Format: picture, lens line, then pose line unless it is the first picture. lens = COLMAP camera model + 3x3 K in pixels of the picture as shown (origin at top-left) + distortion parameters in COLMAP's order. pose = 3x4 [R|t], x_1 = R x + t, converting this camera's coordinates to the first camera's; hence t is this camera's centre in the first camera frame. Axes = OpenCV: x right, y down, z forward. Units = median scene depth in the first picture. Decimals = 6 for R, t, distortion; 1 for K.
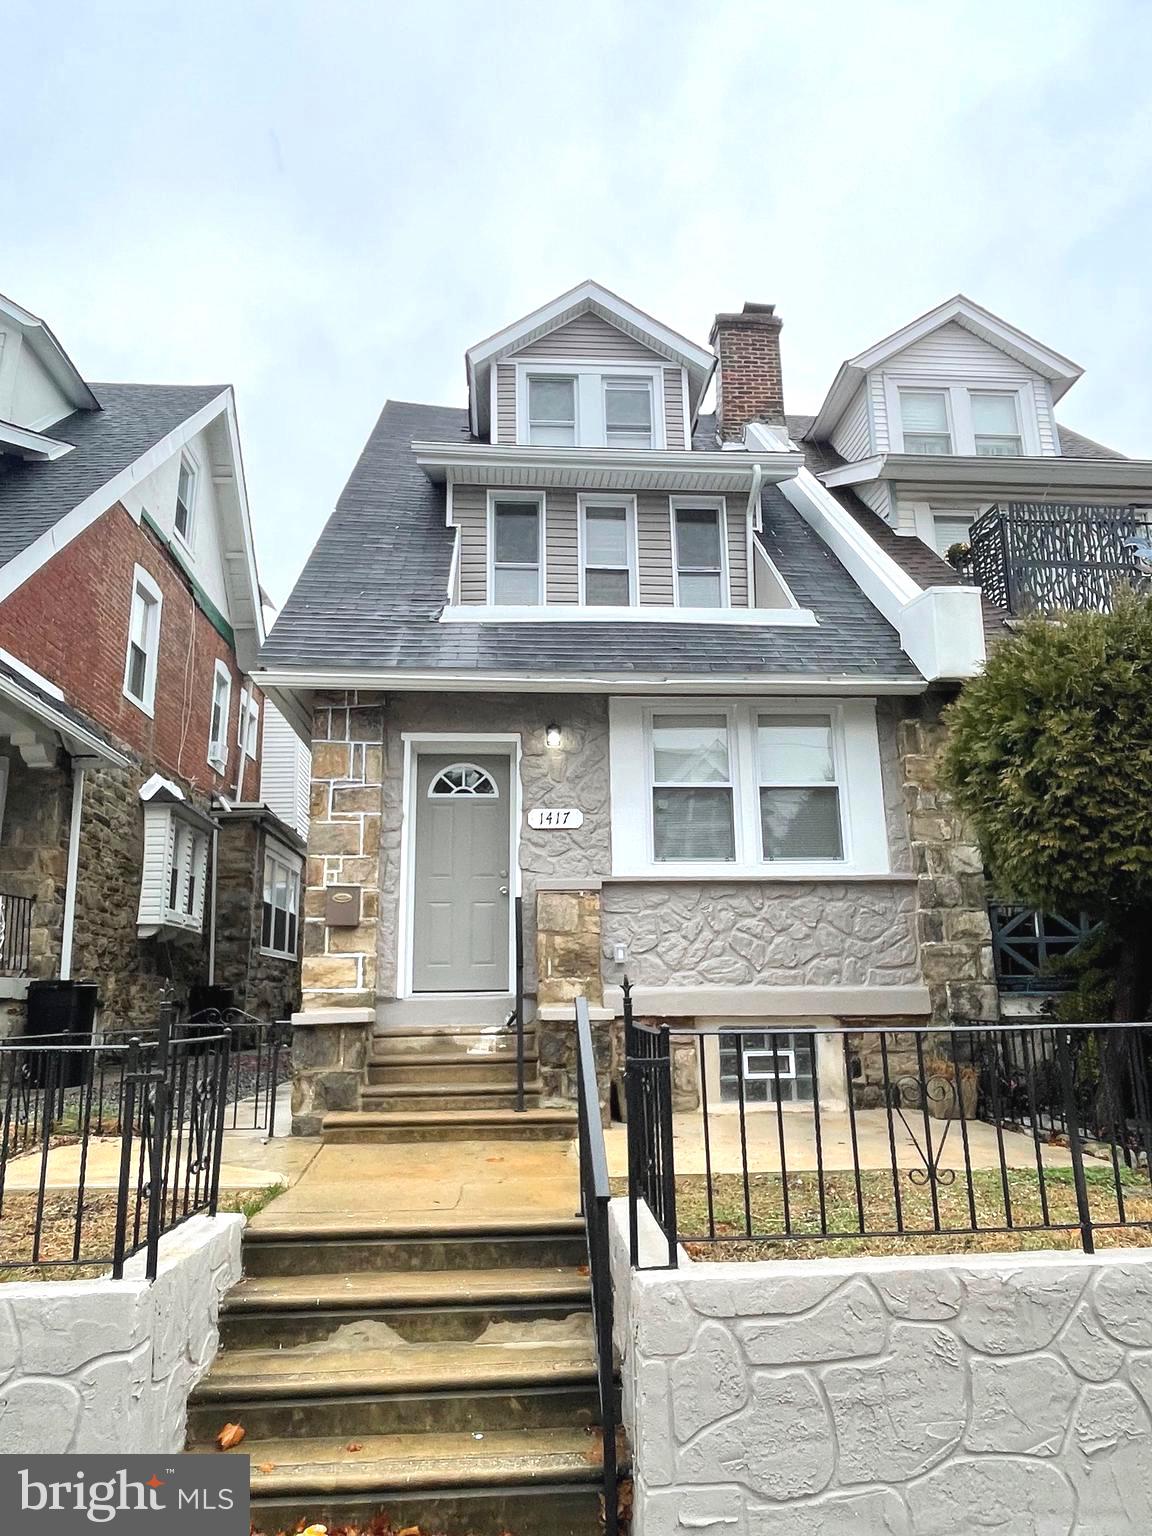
lens RADIAL K [[1010.0, 0, 572.6], [0, 1010.0, 767.3], [0, 0, 1]] dist [-0.001724, 0.001265]
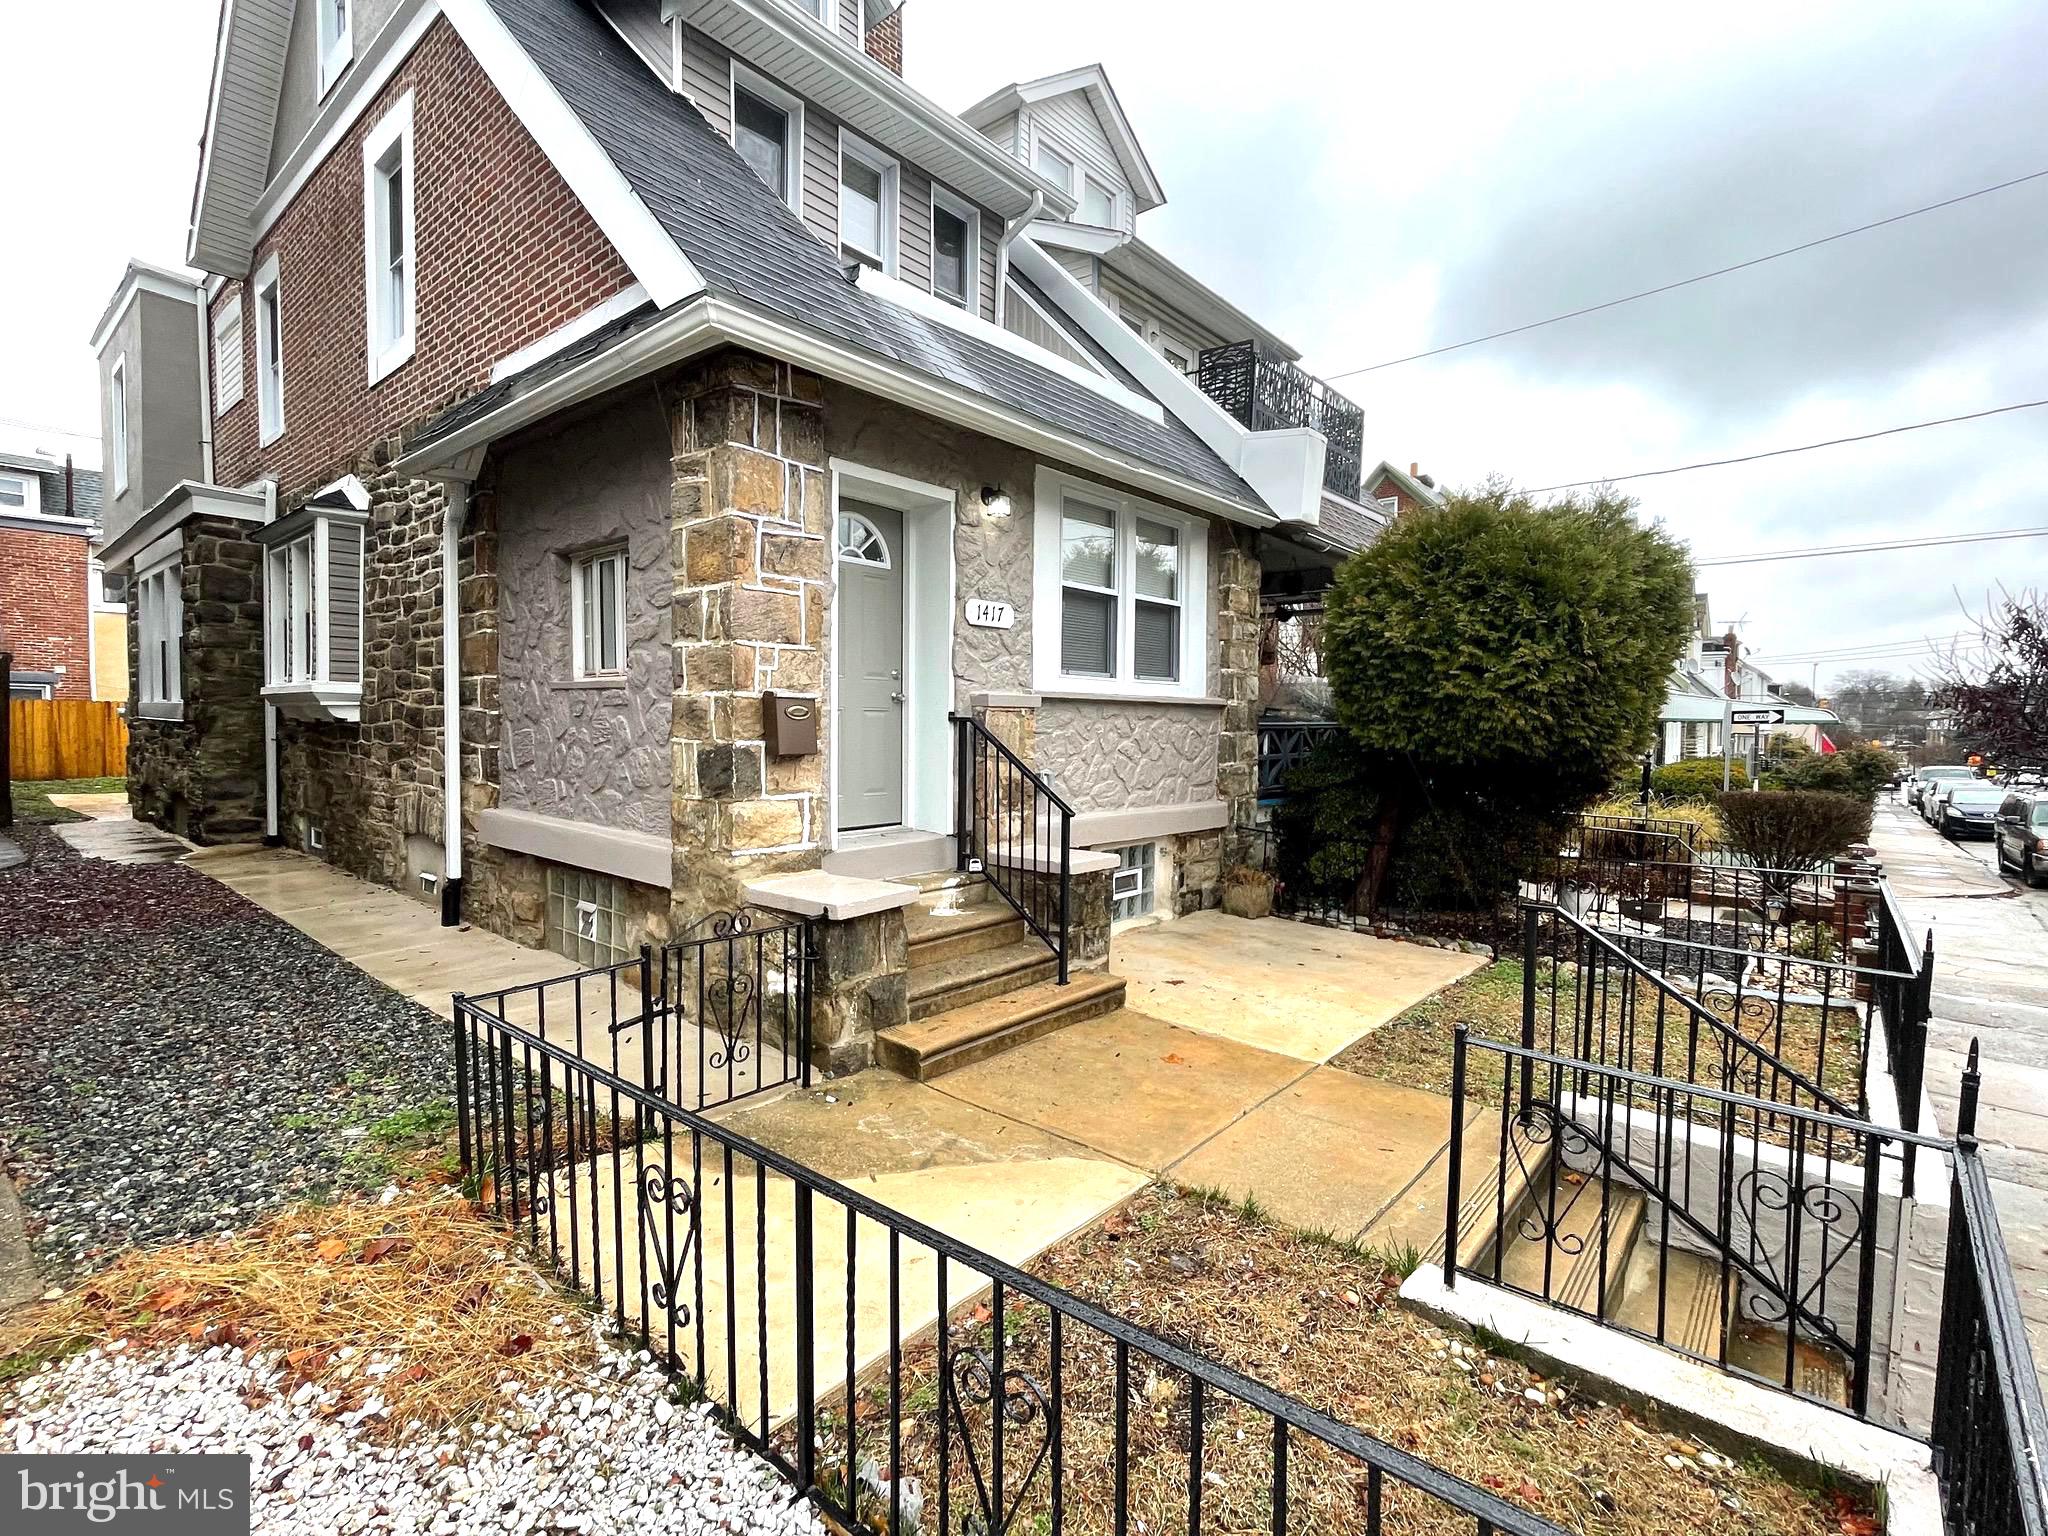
lens RADIAL K [[948.9, 0, 1022.5], [0, 948.9, 769.9], [0, 0, 1]] dist [-0.003573, -0.000367]
pose [[0.699451, -0.016103, 0.714499, -0.541082], [-0.179521, 0.963733, 0.197460, 0.018052], [-0.691766, -0.266381, 0.671194, 0.462853]]
